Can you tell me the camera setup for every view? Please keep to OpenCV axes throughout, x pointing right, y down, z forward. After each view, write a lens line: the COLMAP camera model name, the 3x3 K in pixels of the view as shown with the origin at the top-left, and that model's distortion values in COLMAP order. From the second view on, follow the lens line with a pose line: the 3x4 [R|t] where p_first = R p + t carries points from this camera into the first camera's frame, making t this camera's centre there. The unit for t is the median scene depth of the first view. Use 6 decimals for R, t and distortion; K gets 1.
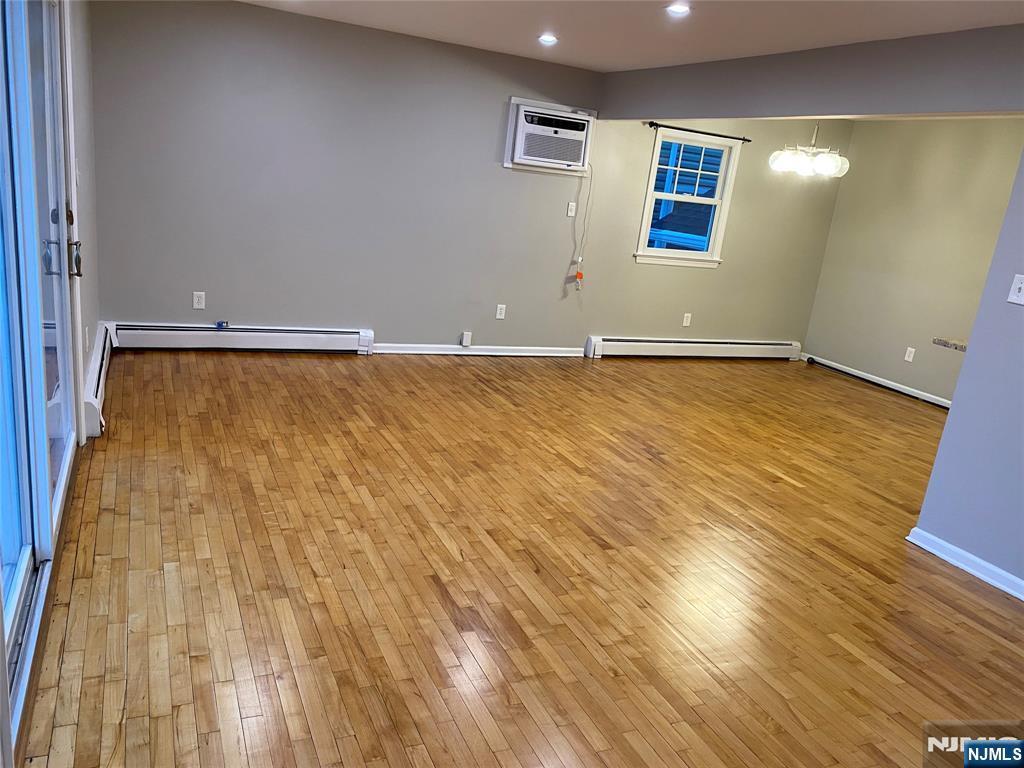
lens RADIAL K [[785.6, 0, 512.0], [0, 785.6, 384.0], [0, 0, 1]] dist [0.018539, -0.012059]
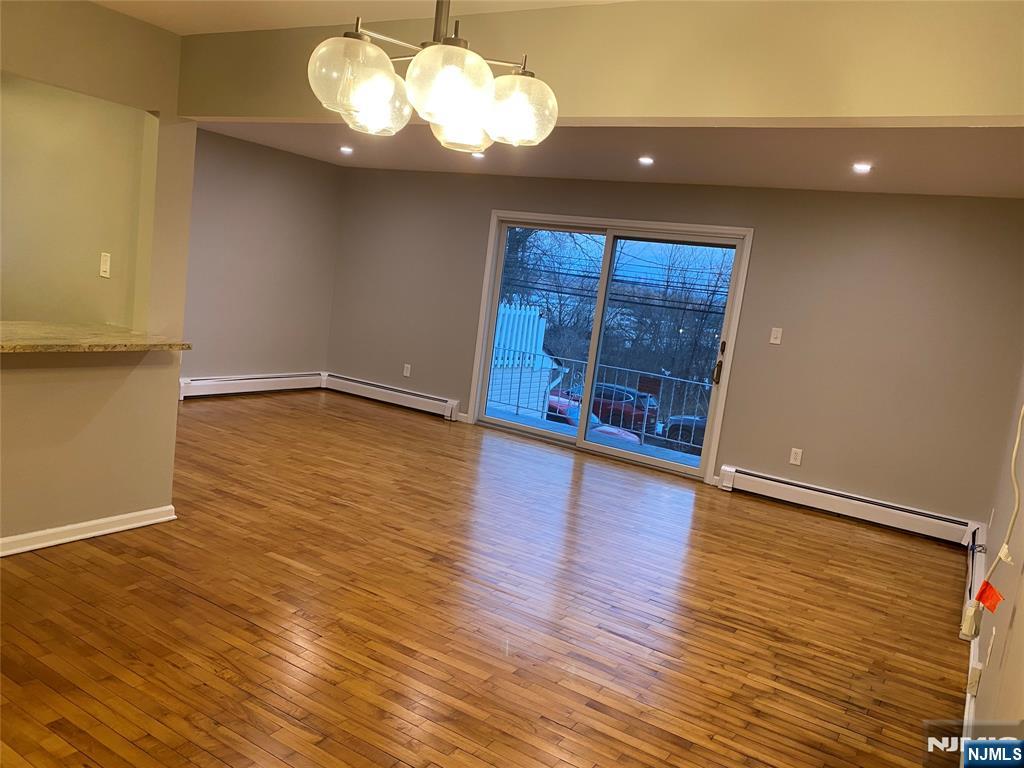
lens RADIAL K [[798.7, 0, 512.9], [0, 798.7, 350.4], [0, 0, 1]] dist [0.008817, -0.001385]
pose [[-0.807247, -0.168201, -0.565739, 0.484657], [-0.354050, 0.904922, 0.236146, -0.261445], [0.472230, 0.390928, -0.790047, 1.224924]]
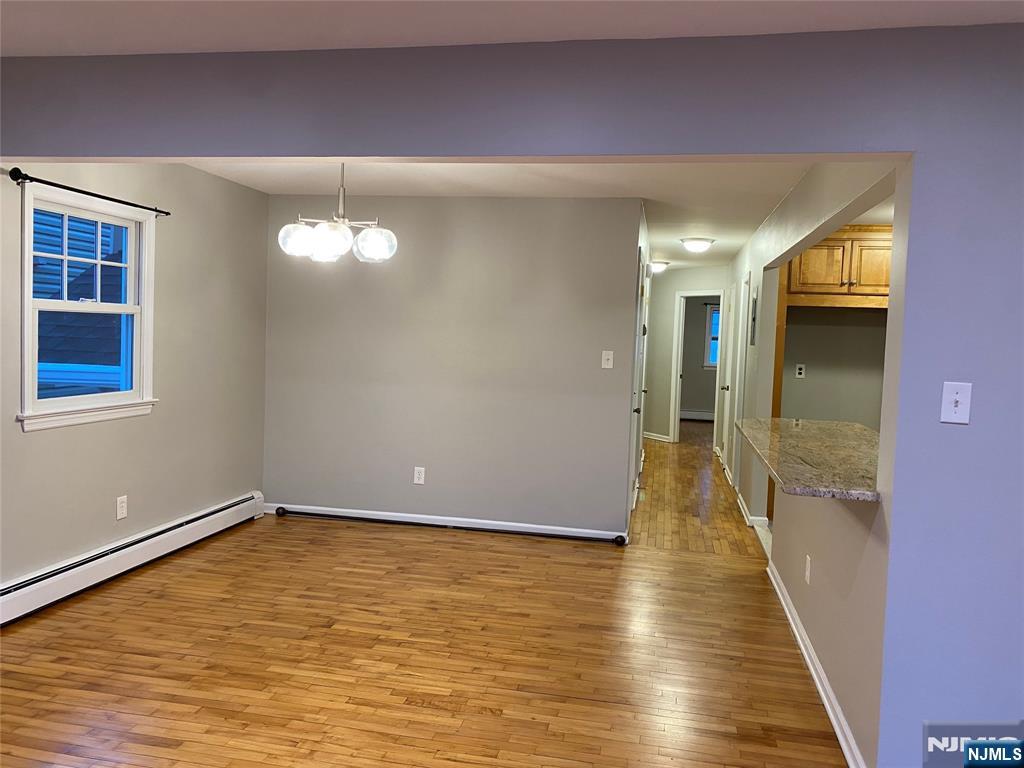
lens RADIAL K [[787.7, 0, 506.5], [0, 787.7, 374.3], [0, 0, 1]] dist [0.026045, -0.011100]
pose [[0.592483, -0.139186, 0.793468, -0.074408], [0.236818, 0.971533, -0.006411, -0.127176], [-0.769988, 0.191706, 0.608578, 0.479901]]
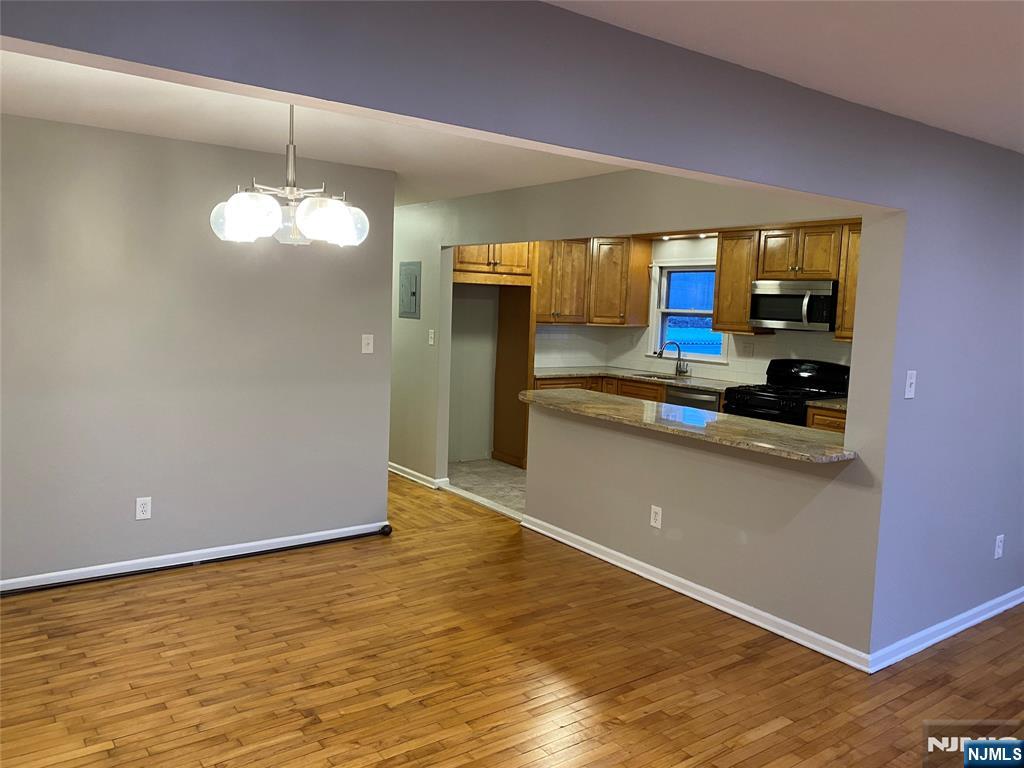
lens RADIAL K [[785.6, 0, 512.0], [0, 785.6, 384.0], [0, 0, 1]] dist [0.018539, -0.012059]
pose [[-0.188717, -0.225625, 0.955761, -0.127103], [0.192441, 0.945882, 0.261291, -0.264999], [-0.962991, 0.233238, -0.135084, 0.891661]]
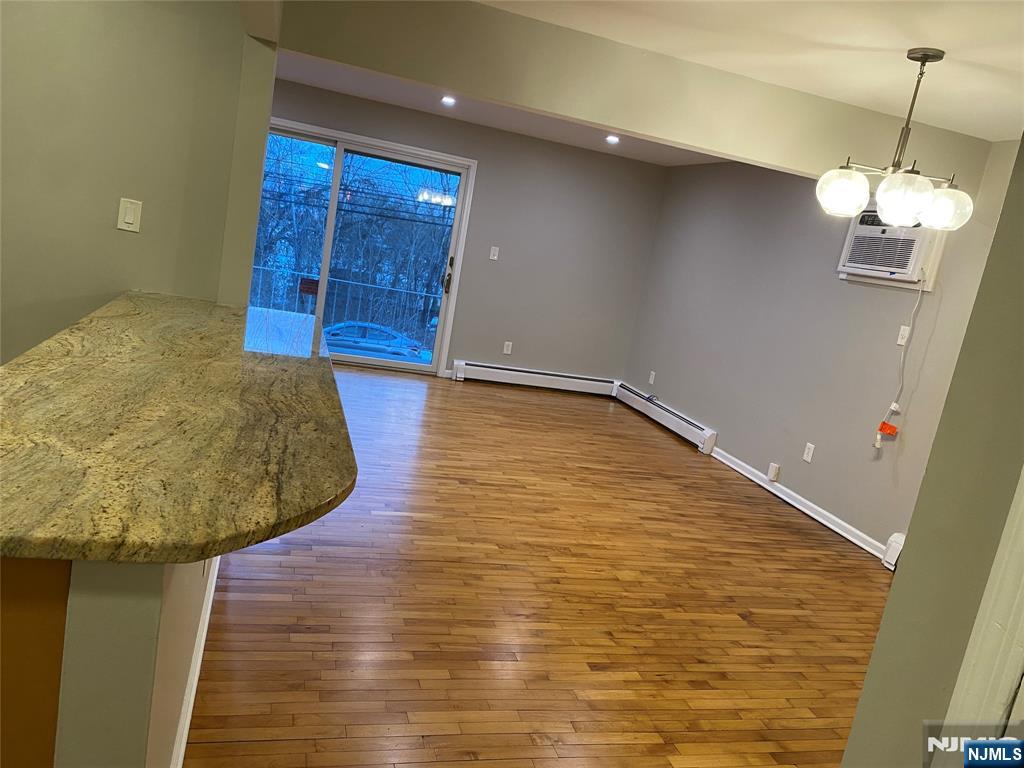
lens RADIAL K [[785.6, 0, 512.0], [0, 785.6, 384.0], [0, 0, 1]] dist [0.018539, -0.012059]
pose [[-0.129432, 0.039838, -0.990788, 0.860683], [-0.434327, 0.895966, 0.092764, -0.104377], [0.891407, 0.442333, -0.098664, 0.824754]]
